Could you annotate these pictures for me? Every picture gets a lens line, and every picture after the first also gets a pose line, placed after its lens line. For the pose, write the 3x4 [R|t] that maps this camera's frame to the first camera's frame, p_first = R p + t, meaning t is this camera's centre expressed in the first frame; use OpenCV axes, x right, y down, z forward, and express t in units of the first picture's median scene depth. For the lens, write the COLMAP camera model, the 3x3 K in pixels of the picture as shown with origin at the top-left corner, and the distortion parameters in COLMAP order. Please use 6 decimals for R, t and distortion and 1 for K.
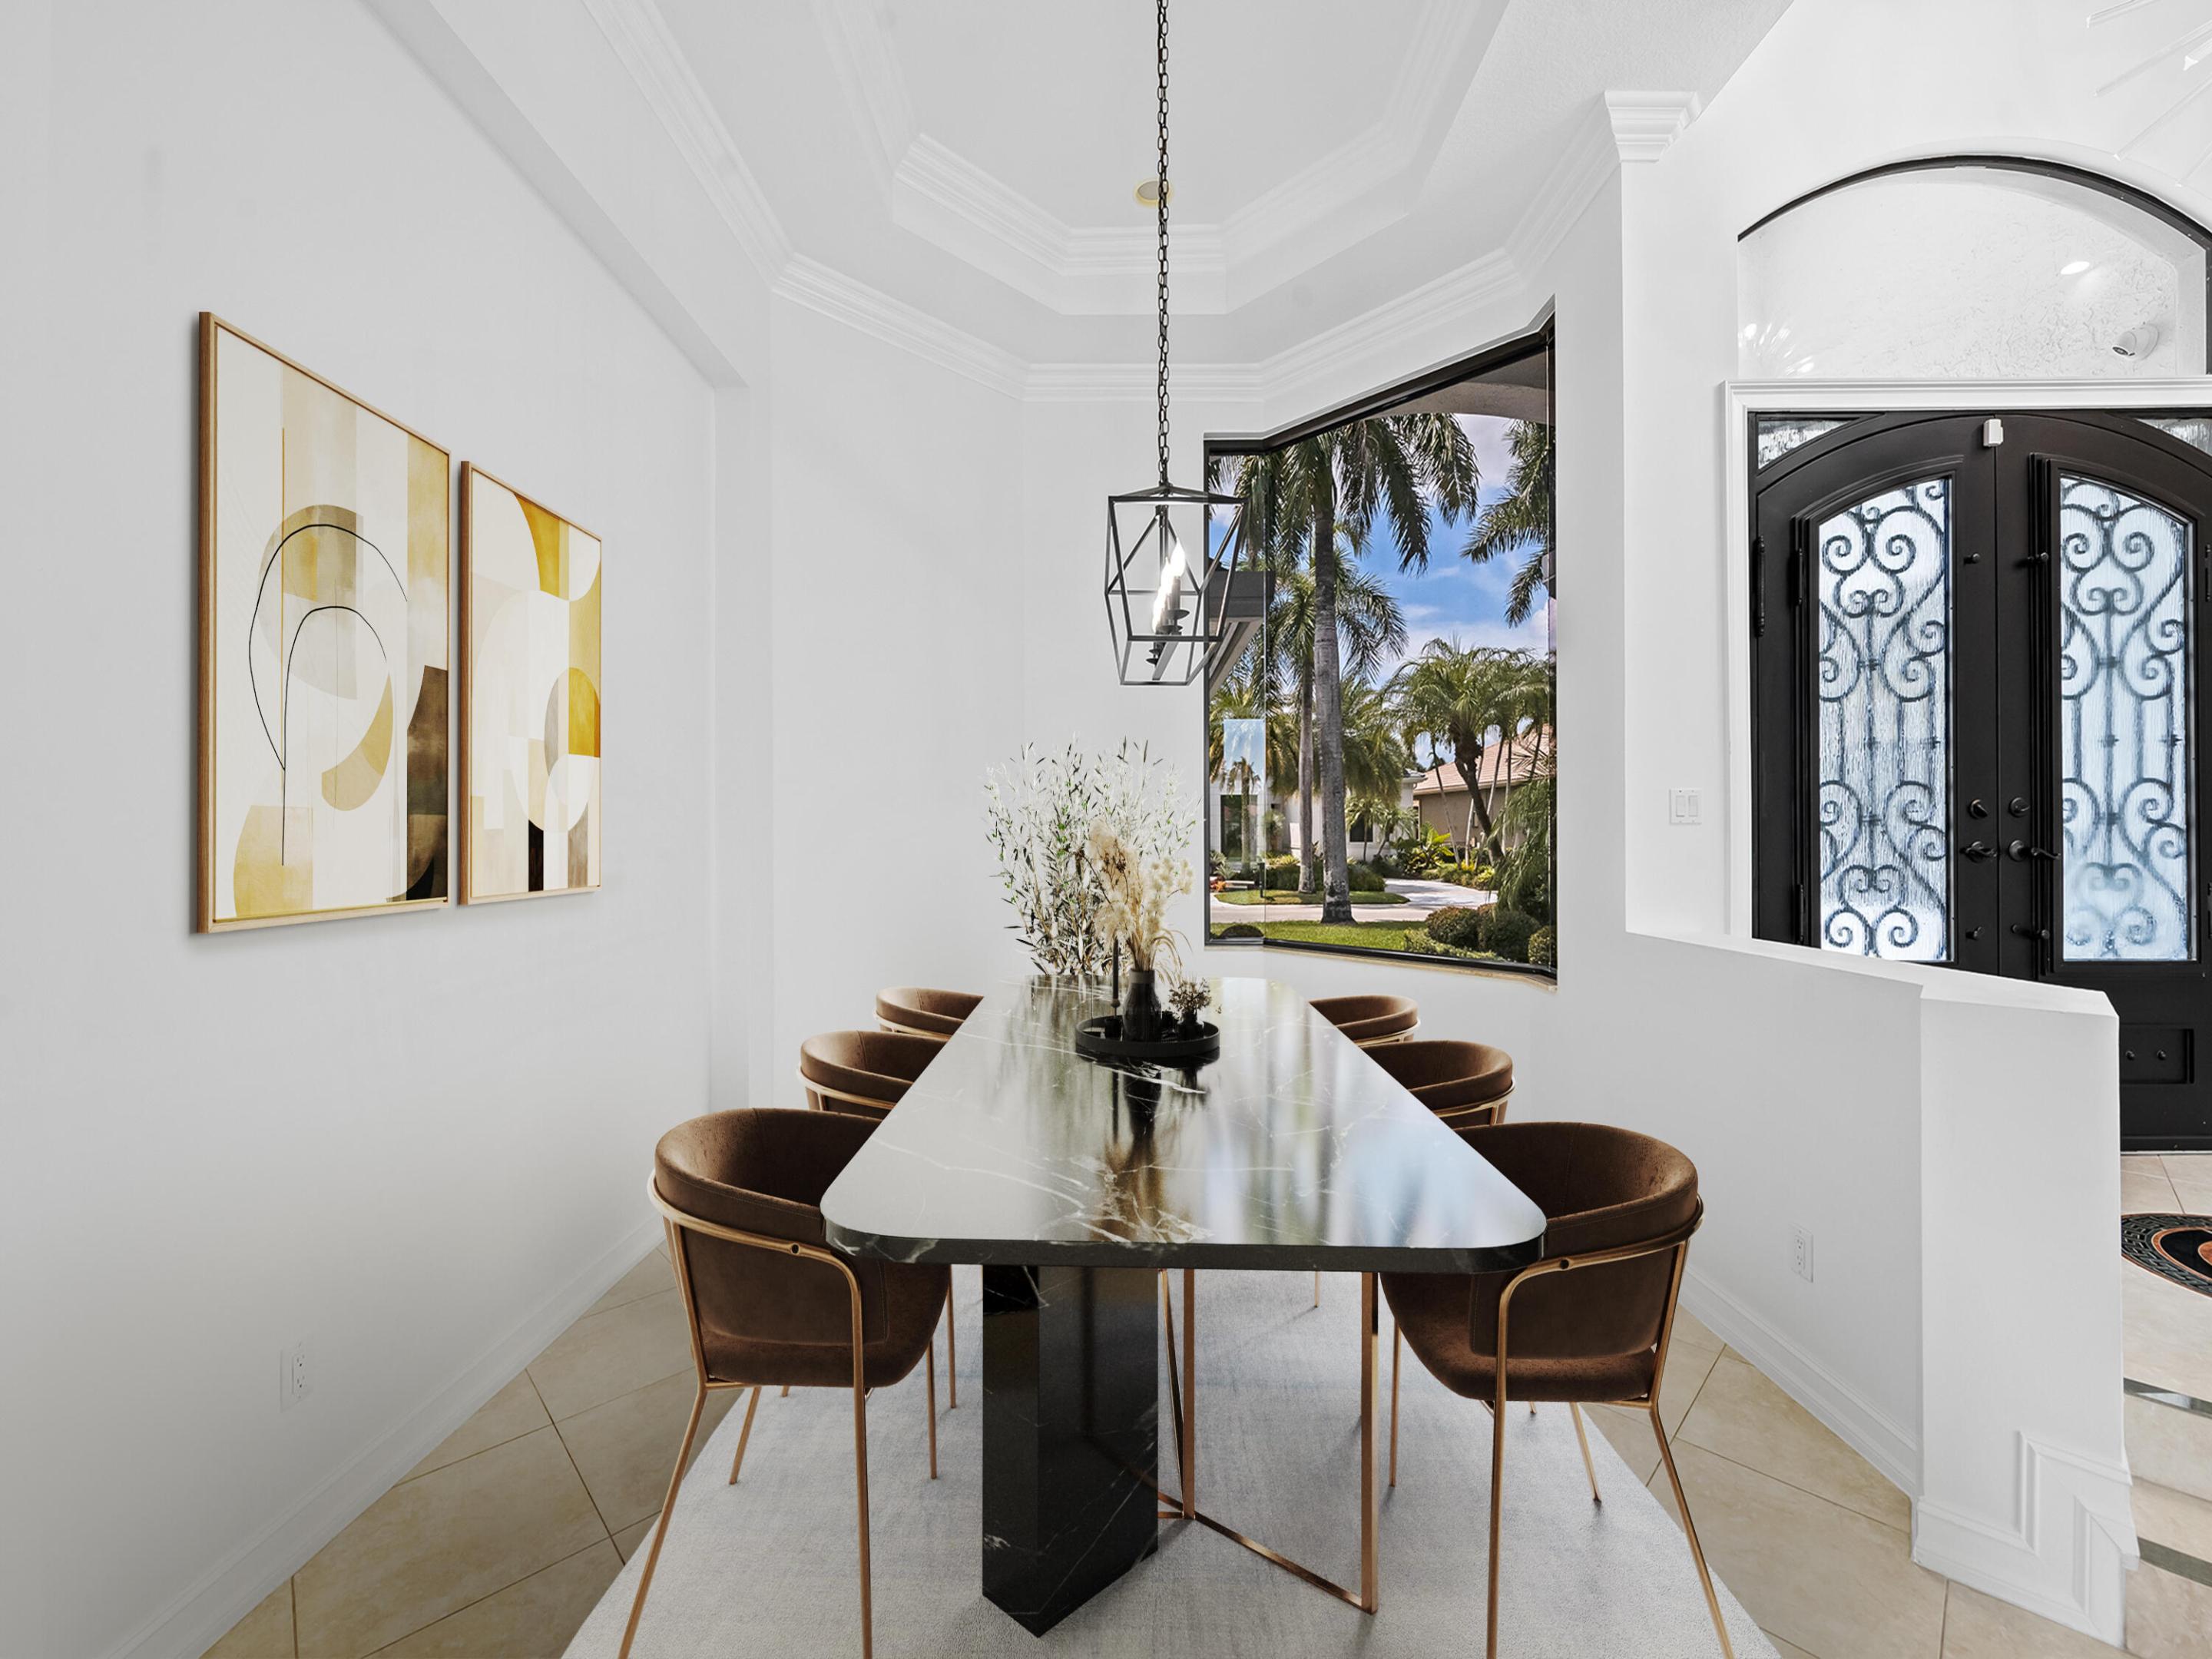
lens RADIAL K [[874.2, 0, 1119.9], [0, 874.2, 832.7], [0, 0, 1]] dist [-0.005496, -0.000636]
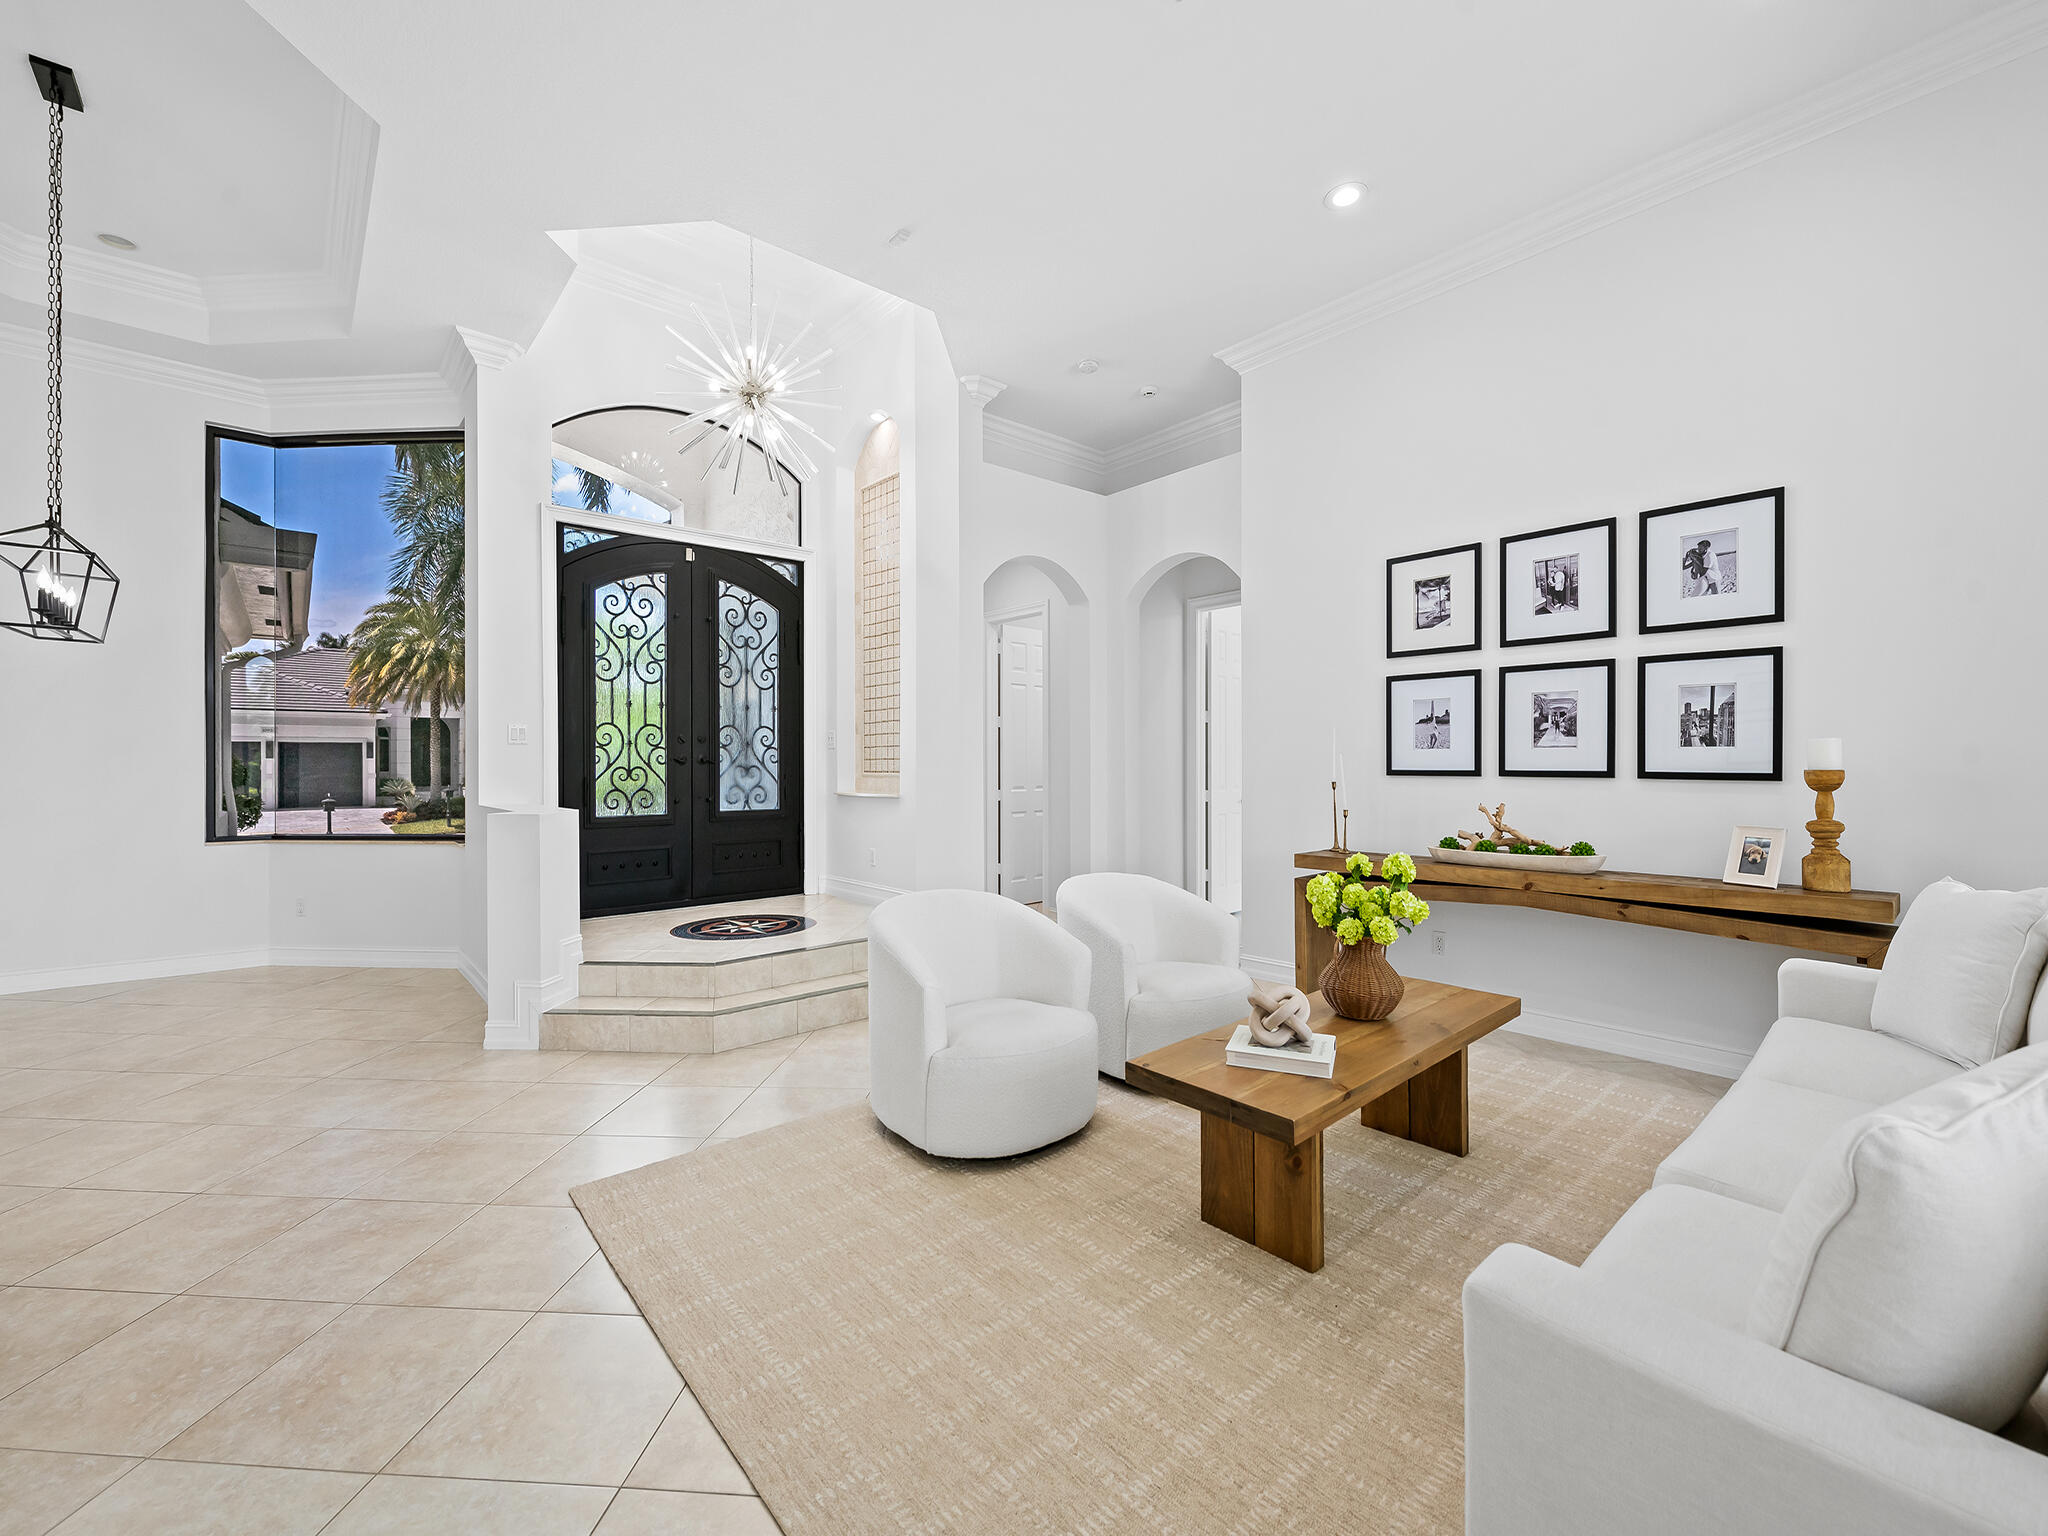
lens RADIAL K [[849.6, 0, 1014.7], [0, 849.6, 765.7], [0, 0, 1]] dist [0.000727, -0.003382]
pose [[0.744830, -0.001659, 0.667253, 0.240128], [-0.001423, 0.999991, 0.004075, 0.026108], [-0.667253, -0.003985, 0.744820, -0.990092]]
